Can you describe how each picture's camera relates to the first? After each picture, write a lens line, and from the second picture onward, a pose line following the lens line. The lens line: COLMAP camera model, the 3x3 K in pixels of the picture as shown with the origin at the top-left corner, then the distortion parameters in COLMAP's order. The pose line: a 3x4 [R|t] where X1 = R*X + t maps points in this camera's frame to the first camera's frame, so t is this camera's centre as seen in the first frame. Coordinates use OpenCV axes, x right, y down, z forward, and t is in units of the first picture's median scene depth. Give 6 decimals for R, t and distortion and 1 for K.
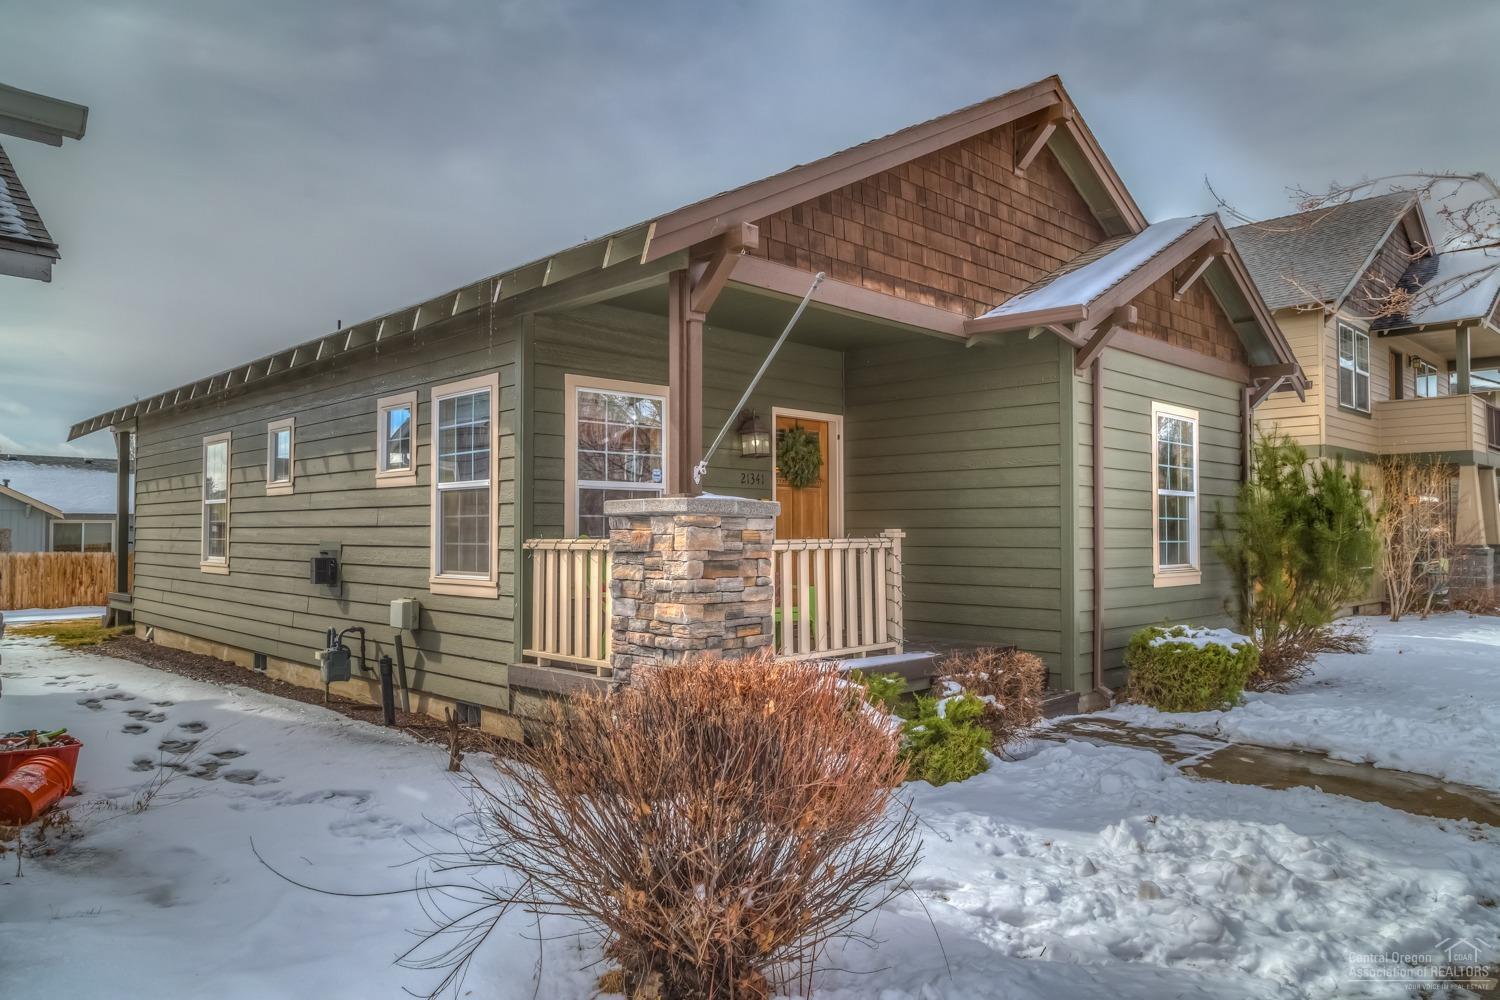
lens RADIAL K [[994.5, 0, 757.5], [0, 994.5, 501.6], [0, 0, 1]] dist [0.006707, 0.002963]
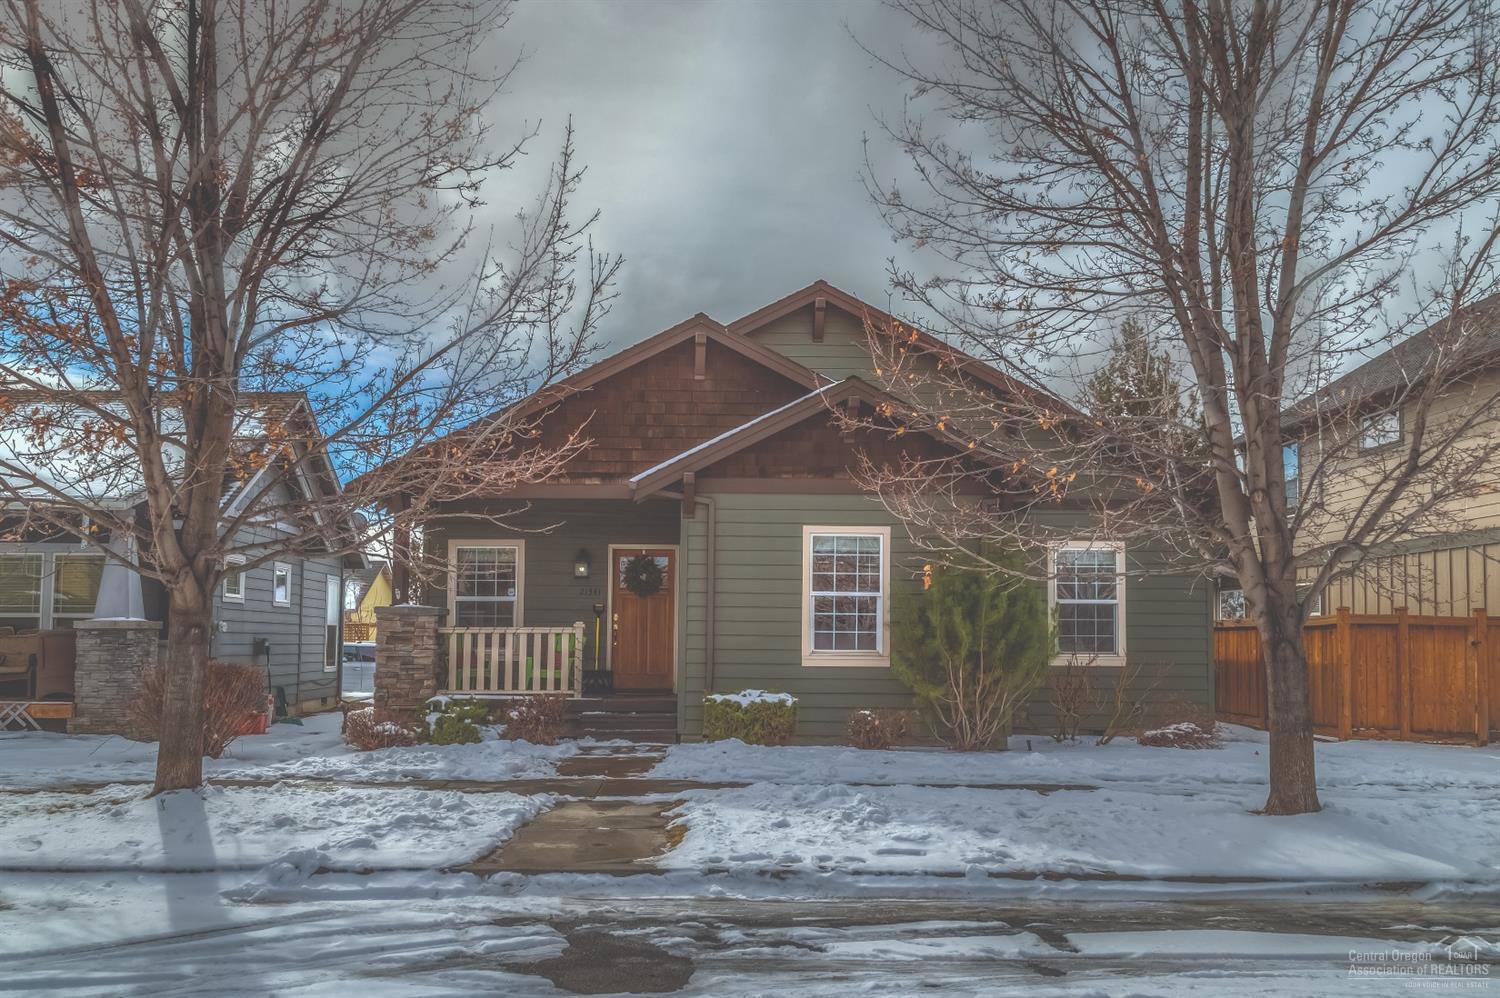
lens RADIAL K [[994.5, 0, 757.5], [0, 994.5, 500.6], [0, 0, 1]] dist [0.006707, 0.002963]
pose [[0.744062, -0.072505, -0.664165, 1.362495], [0.016062, 0.995748, -0.090708, -0.016552], [0.667918, 0.056824, 0.742063, -0.026817]]
